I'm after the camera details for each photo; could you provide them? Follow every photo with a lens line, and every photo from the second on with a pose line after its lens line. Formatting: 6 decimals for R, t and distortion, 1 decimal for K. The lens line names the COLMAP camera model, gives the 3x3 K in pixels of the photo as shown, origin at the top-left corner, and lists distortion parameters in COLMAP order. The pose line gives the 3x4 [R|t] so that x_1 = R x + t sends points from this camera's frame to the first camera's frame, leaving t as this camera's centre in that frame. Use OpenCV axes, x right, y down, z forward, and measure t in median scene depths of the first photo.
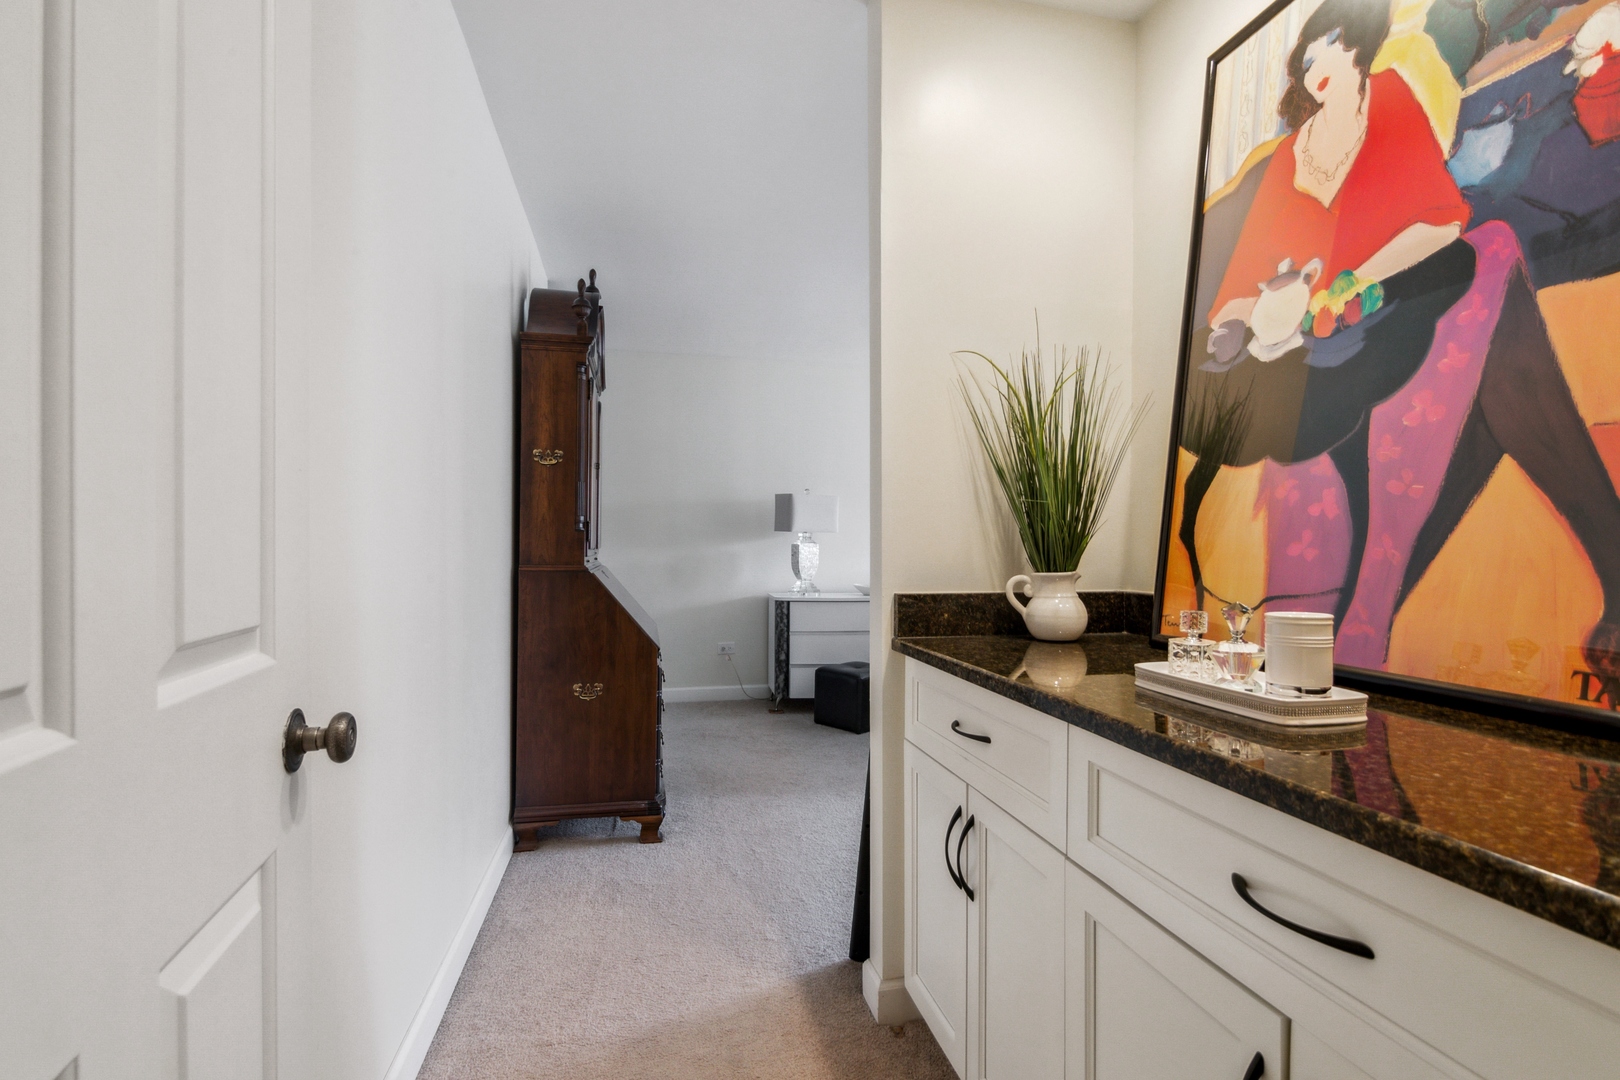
lens RADIAL K [[752.0, 0, 809.5], [0, 752.0, 534.0], [0, 0, 1]] dist [-0.015556, -0.000399]
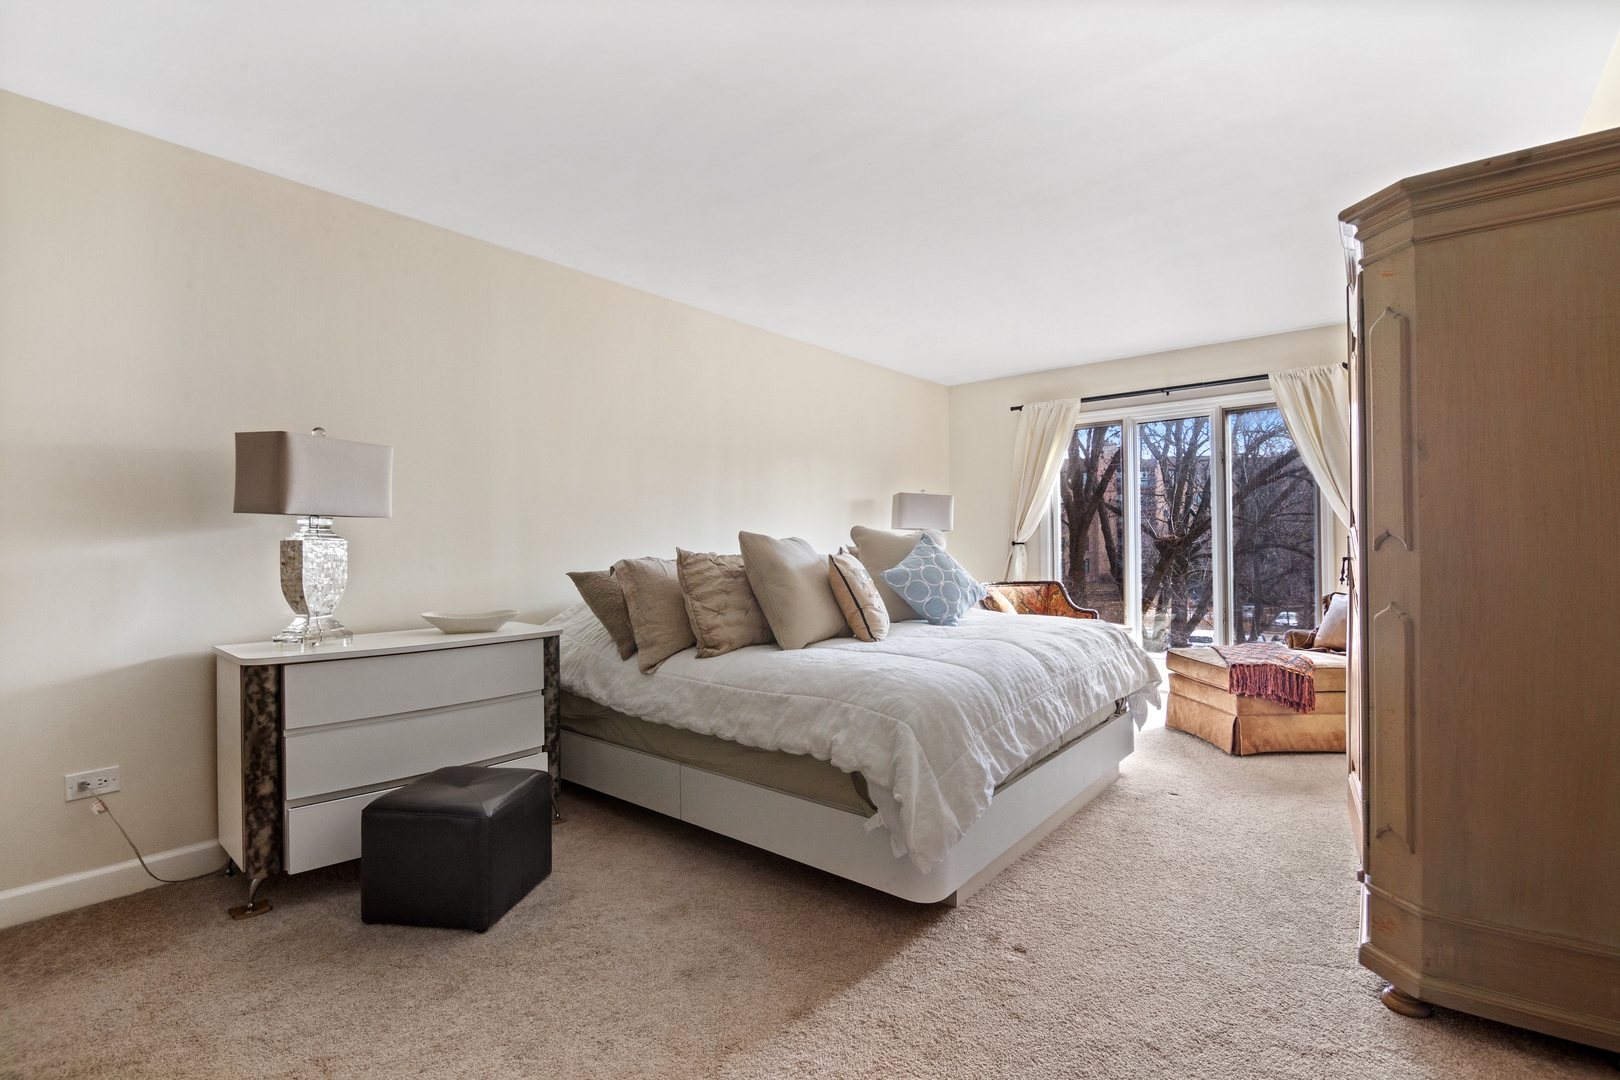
lens RADIAL K [[752.0, 0, 853.4], [0, 752.0, 546.1], [0, 0, 1]] dist [-0.015556, -0.000399]
pose [[0.767175, -0.009093, 0.641374, -0.049682], [0.002788, 0.999937, 0.010841, 0.013218], [-0.641432, -0.006529, 0.767152, 0.425757]]
